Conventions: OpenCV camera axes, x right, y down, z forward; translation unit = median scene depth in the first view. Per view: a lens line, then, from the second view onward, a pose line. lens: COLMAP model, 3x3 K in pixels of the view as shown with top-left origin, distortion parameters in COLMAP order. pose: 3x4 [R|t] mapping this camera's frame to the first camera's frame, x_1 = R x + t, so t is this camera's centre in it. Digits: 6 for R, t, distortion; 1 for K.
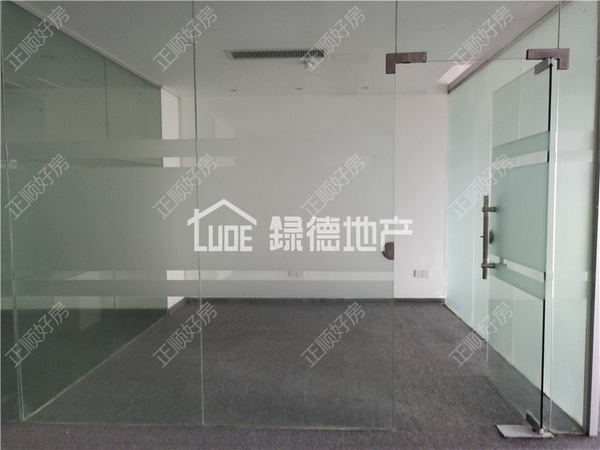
lens RADIAL K [[444.3, 0, 300.0], [0, 444.3, 225.0], [0, 0, 1]] dist [0.003115, 0.000580]
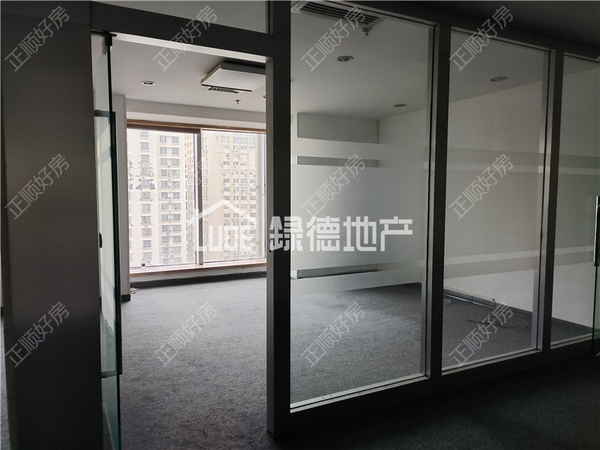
lens RADIAL K [[444.3, 0, 300.0], [0, 444.3, 225.0], [0, 0, 1]] dist [0.003115, 0.000580]
pose [[1.000000, -0.000144, 0.000076, -0.095438], [0.000144, 1.000000, 0.000224, -0.000034], [-0.000076, -0.000224, 1.000000, 0.000018]]
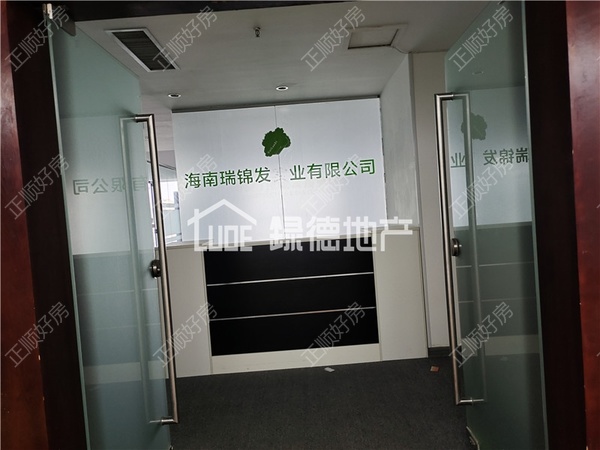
lens RADIAL K [[444.3, 0, 300.0], [0, 444.3, 225.0], [0, 0, 1]] dist [0.003115, 0.000580]
pose [[0.999996, 0.000520, 0.002731, -0.669007], [-0.000520, 1.000000, -0.000062, 0.000223], [-0.002731, 0.000060, 0.999996, 0.001136]]
